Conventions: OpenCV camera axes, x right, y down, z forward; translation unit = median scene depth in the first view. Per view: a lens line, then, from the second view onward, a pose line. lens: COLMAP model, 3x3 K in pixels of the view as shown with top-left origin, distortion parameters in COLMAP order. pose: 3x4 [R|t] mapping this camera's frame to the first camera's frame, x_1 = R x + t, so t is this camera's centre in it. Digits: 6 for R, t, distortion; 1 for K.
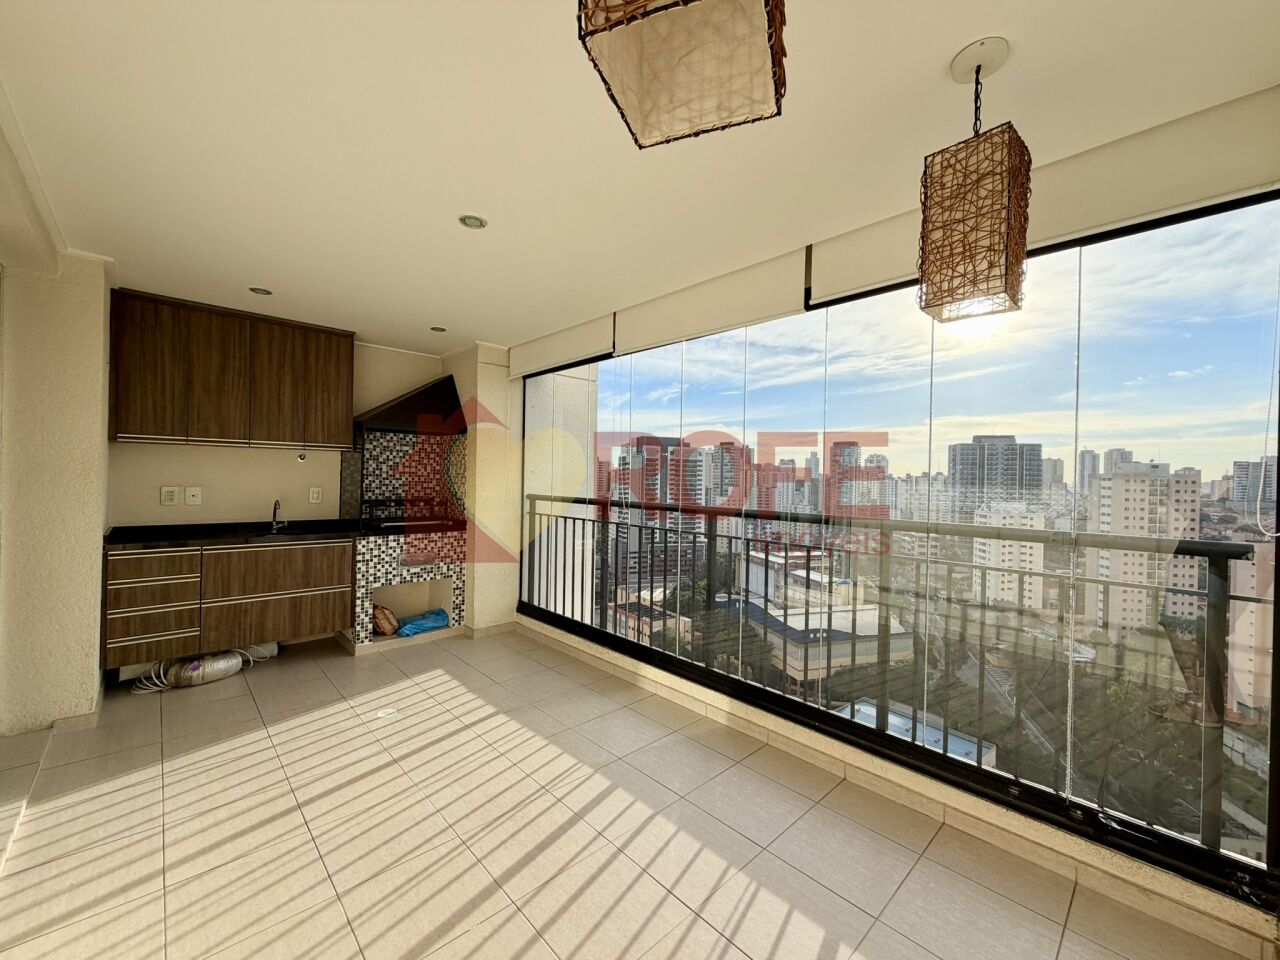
lens RADIAL K [[506.1, 0, 633.5], [0, 506.1, 485.5], [0, 0, 1]] dist [-0.002584, 0.000627]
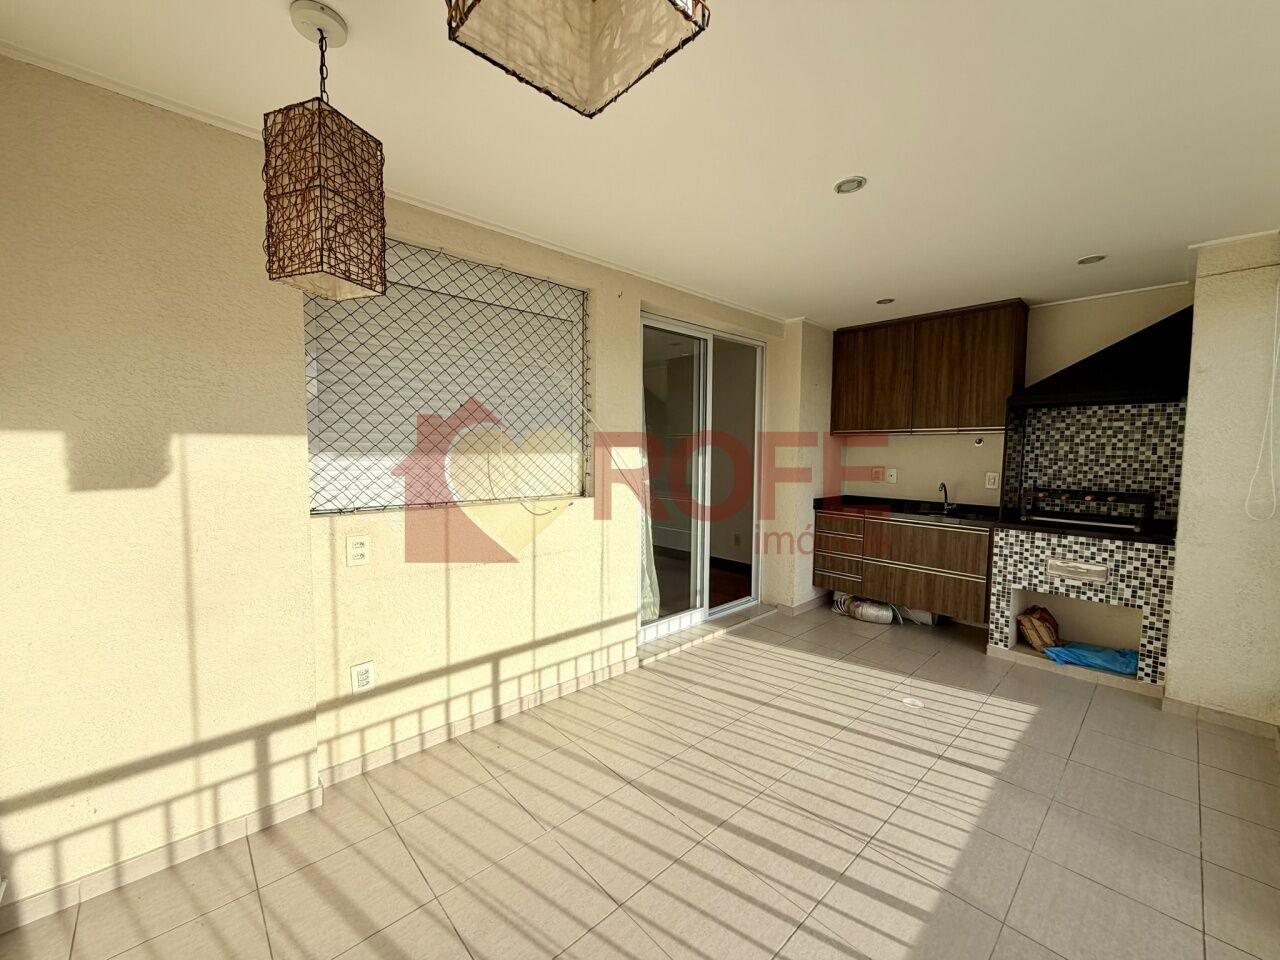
lens RADIAL K [[506.1, 0, 638.5], [0, 506.1, 485.7], [0, 0, 1]] dist [-0.002584, 0.000627]
pose [[-0.001495, 0.053571, -0.998563, 0.347932], [-0.024114, 0.998272, 0.053592, -0.006548], [0.999708, 0.024159, -0.000201, 0.341997]]
